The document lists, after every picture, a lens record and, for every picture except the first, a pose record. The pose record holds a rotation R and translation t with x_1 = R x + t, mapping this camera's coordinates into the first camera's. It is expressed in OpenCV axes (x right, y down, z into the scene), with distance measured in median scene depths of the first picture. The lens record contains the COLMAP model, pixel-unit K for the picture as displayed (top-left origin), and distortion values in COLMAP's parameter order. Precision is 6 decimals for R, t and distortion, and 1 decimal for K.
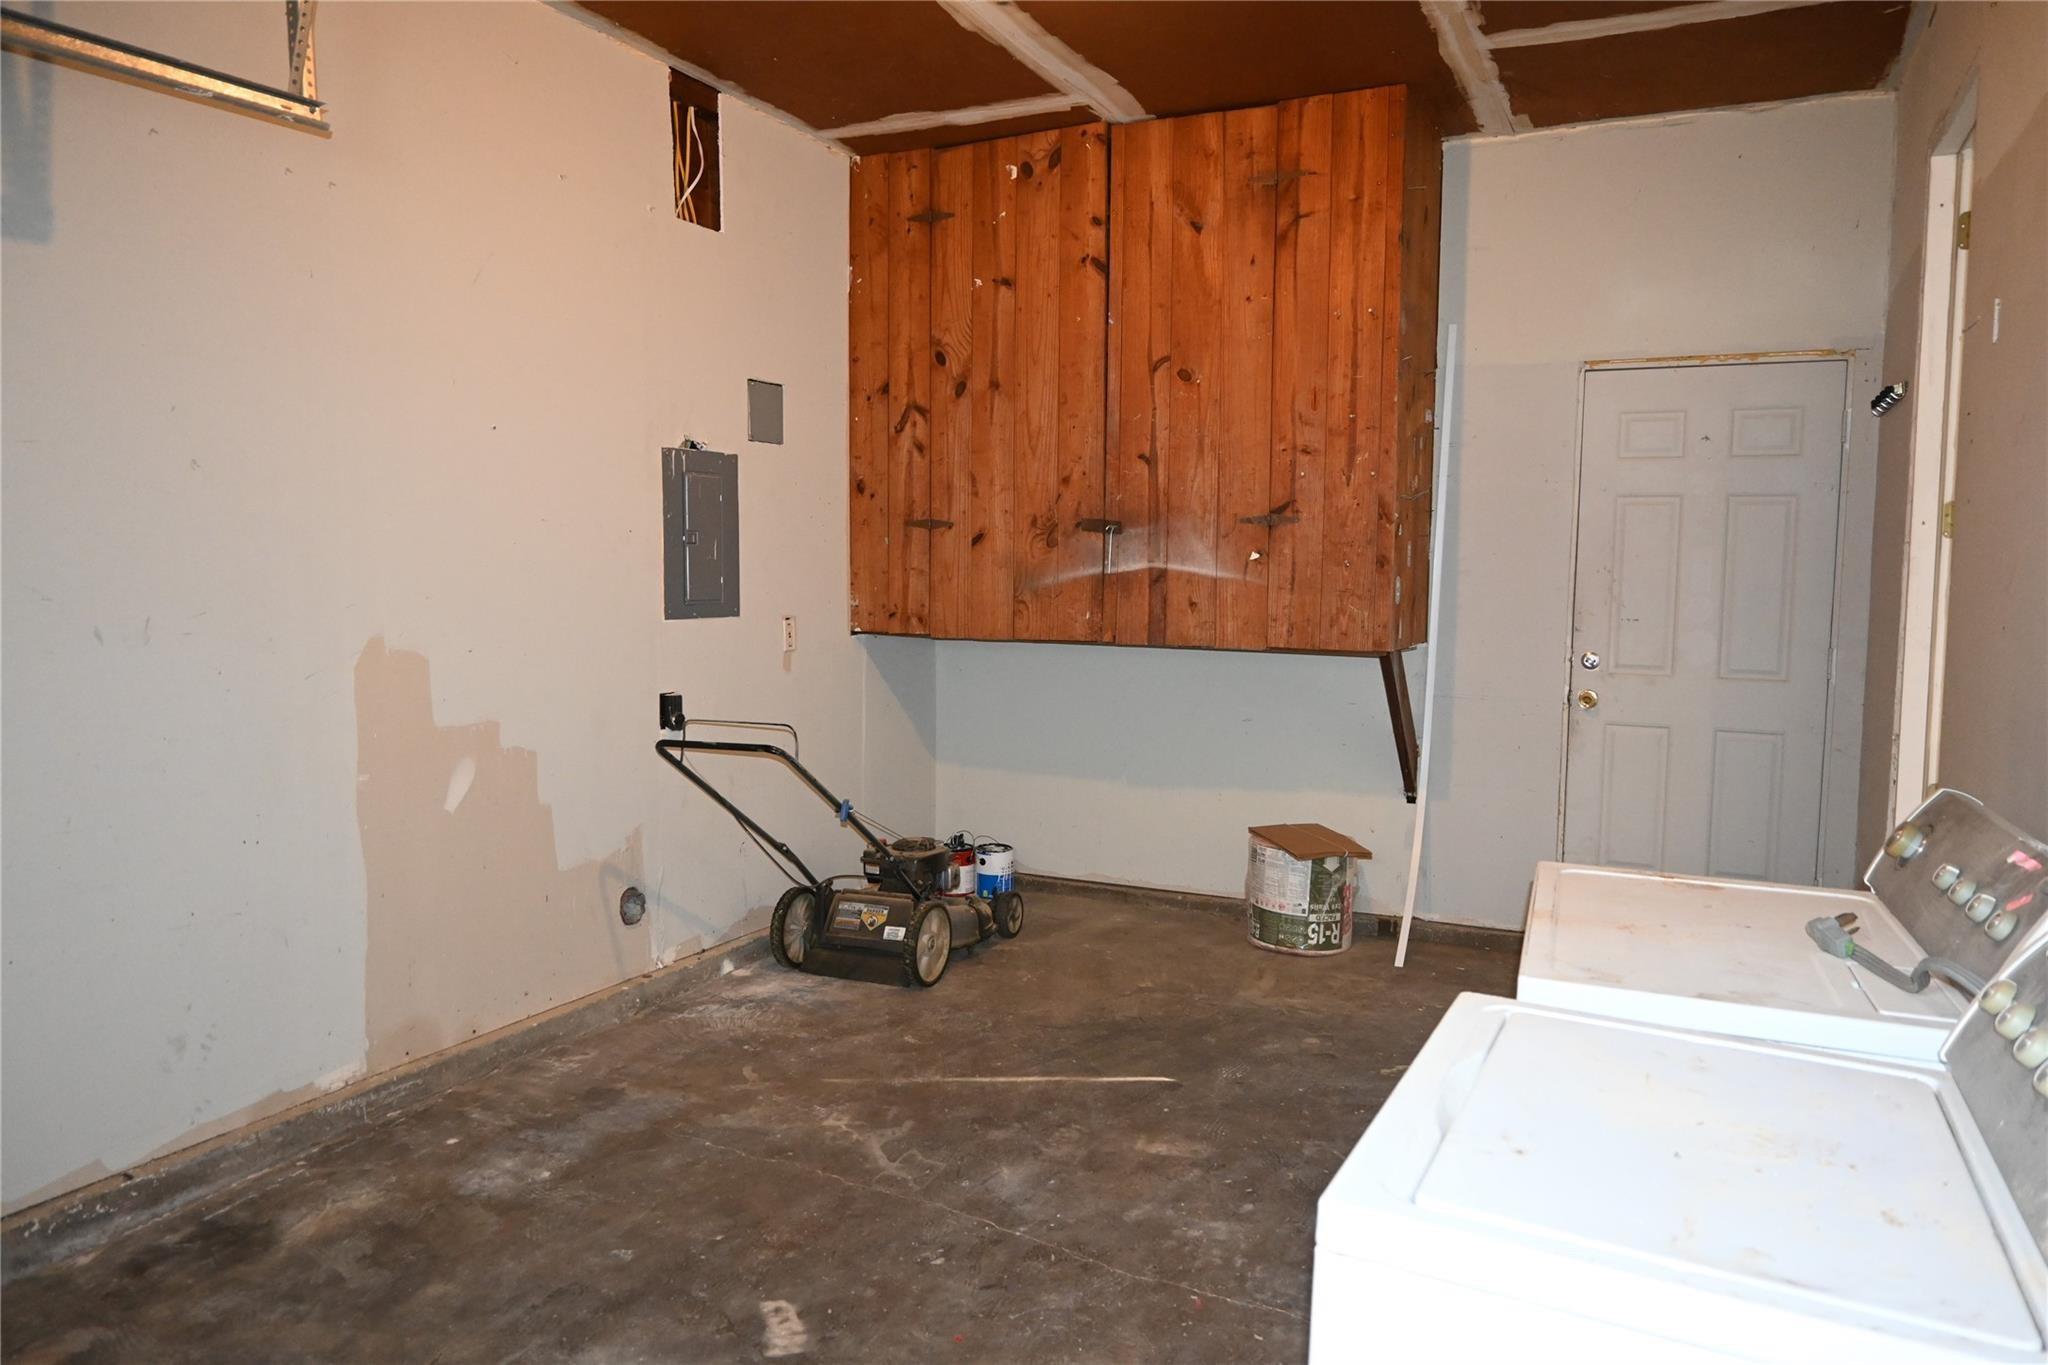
lens RADIAL K [[1401.9, 0, 1019.6], [0, 1401.9, 685.1], [0, 0, 1]] dist [0.002488, -0.002581]
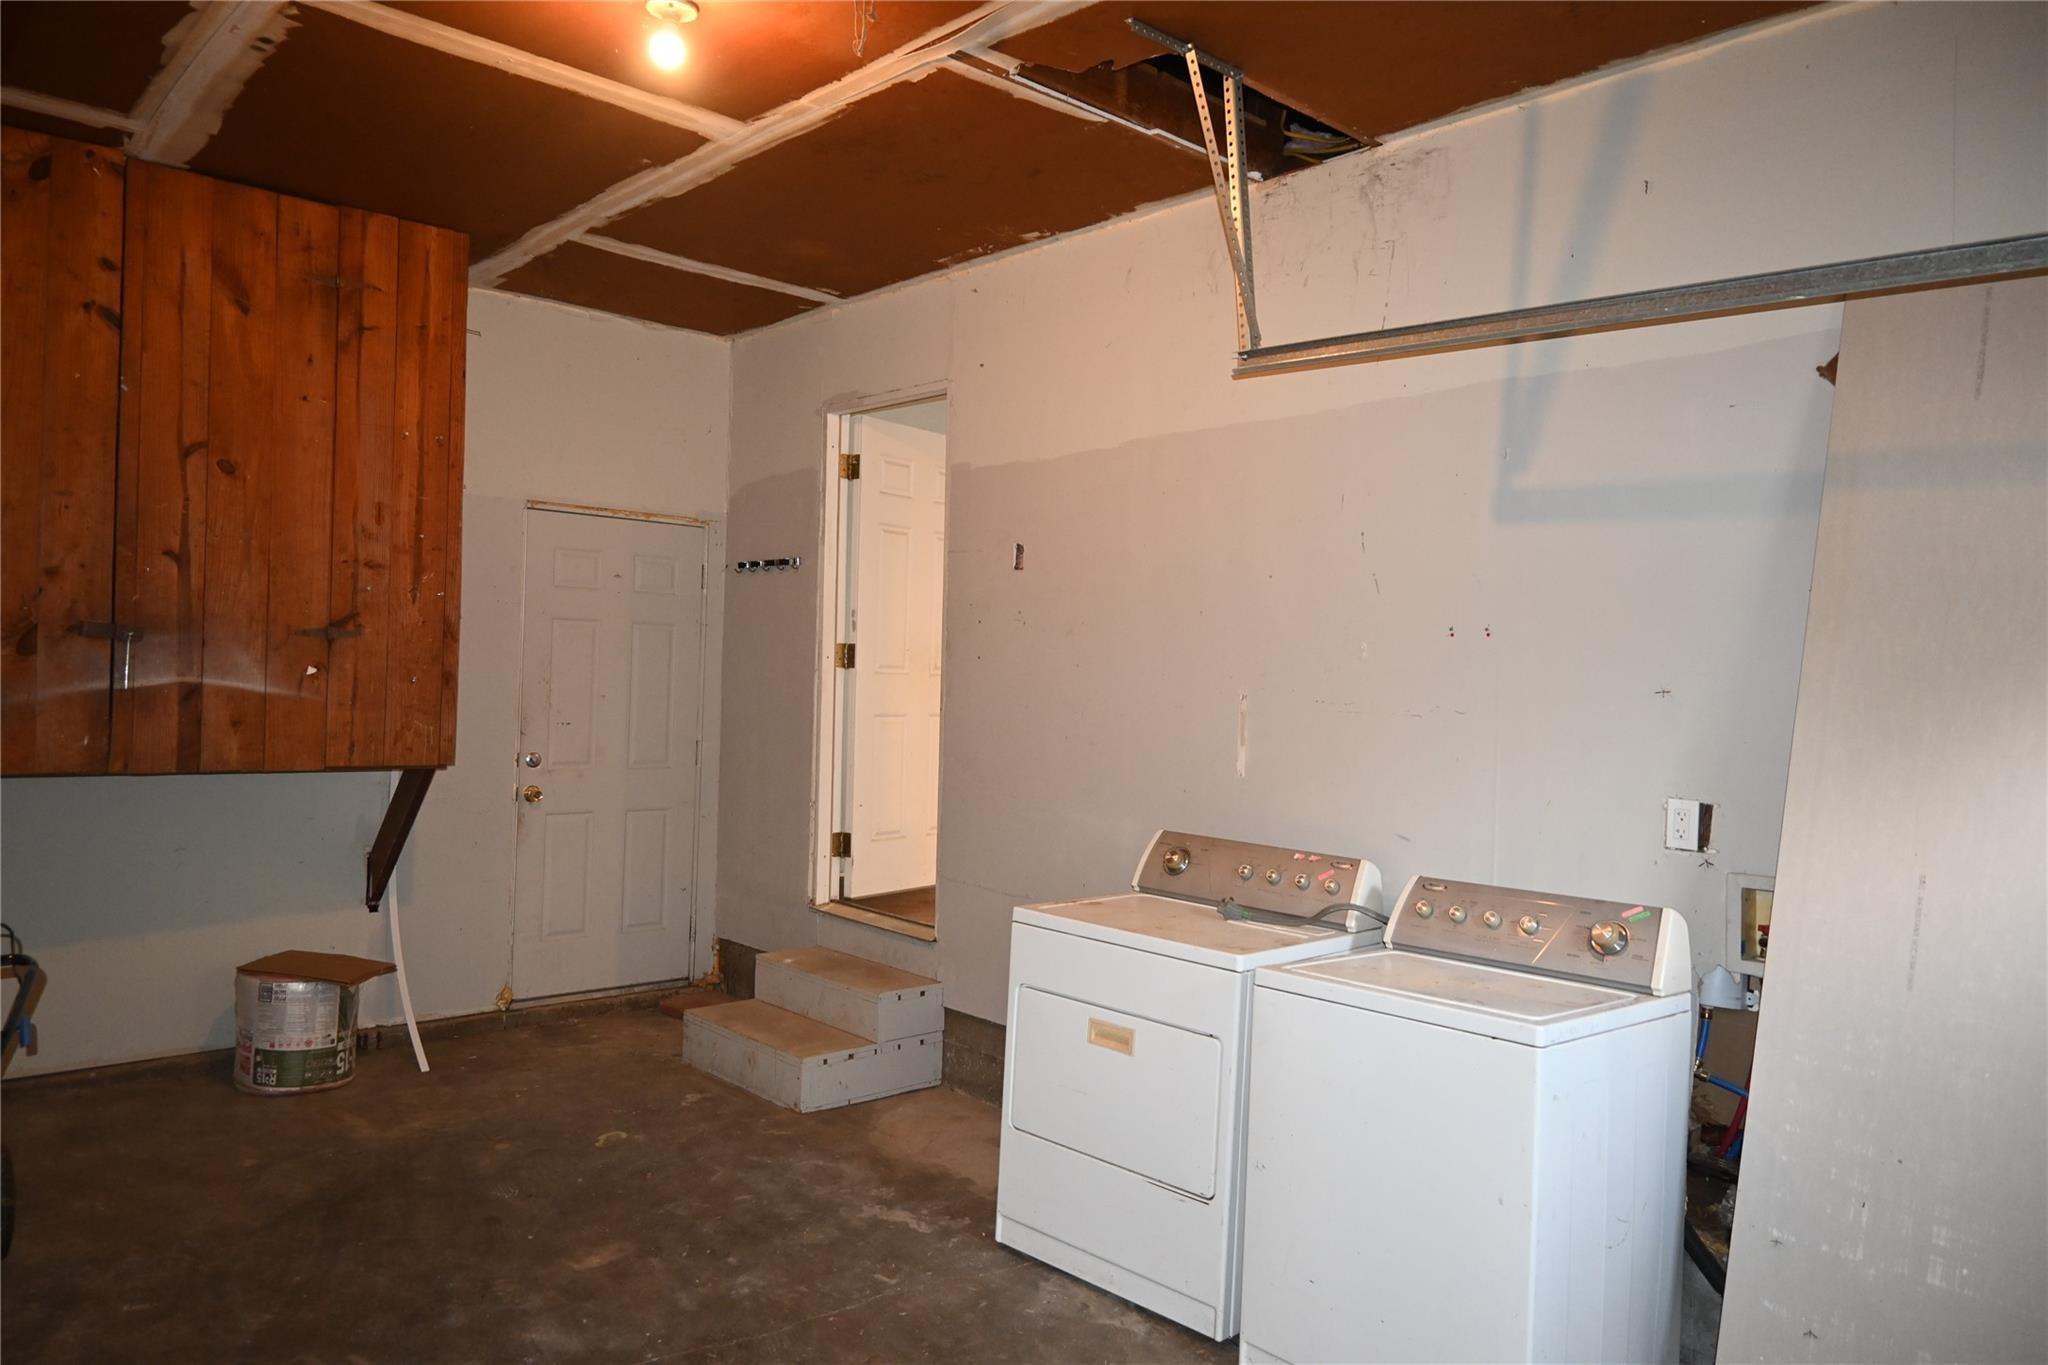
lens RADIAL K [[1401.9, 0, 1019.6], [0, 1401.9, 685.1], [0, 0, 1]] dist [0.002488, -0.002581]
pose [[0.377642, -0.008980, 0.925908, -0.534260], [0.049372, 0.998726, -0.010451, -0.050220], [-0.924634, 0.049661, 0.377604, 0.212278]]
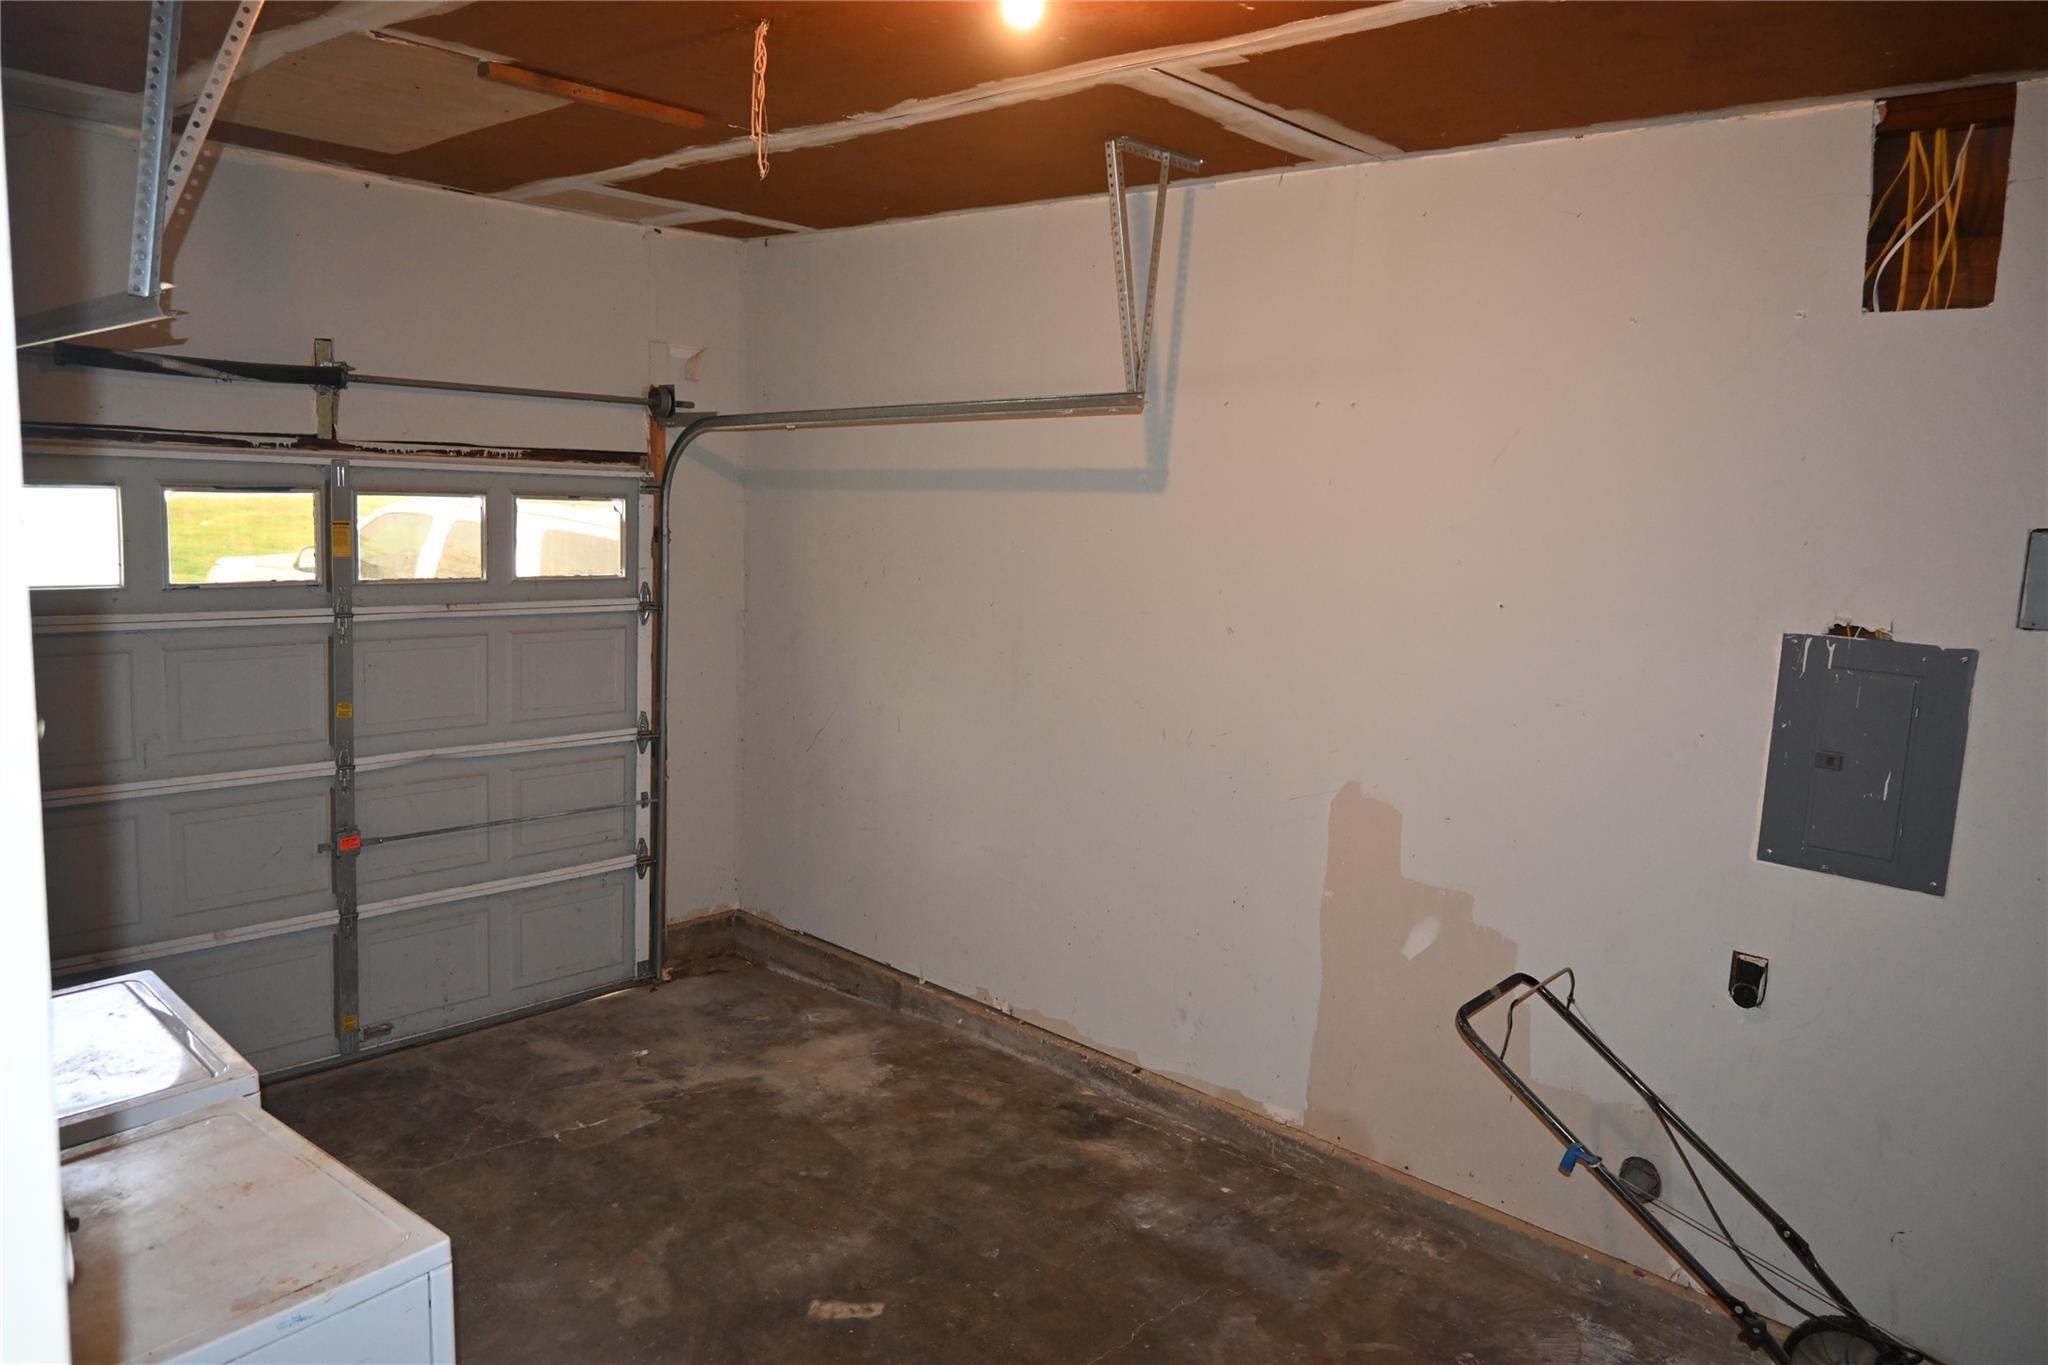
lens RADIAL K [[1401.9, 0, 1019.6], [0, 1401.9, 685.1], [0, 0, 1]] dist [0.002488, -0.002581]
pose [[-0.292617, 0.121764, -0.948445, 0.536862], [-0.126599, 0.978195, 0.164642, -0.201832], [0.947812, 0.168249, -0.270822, 0.776733]]
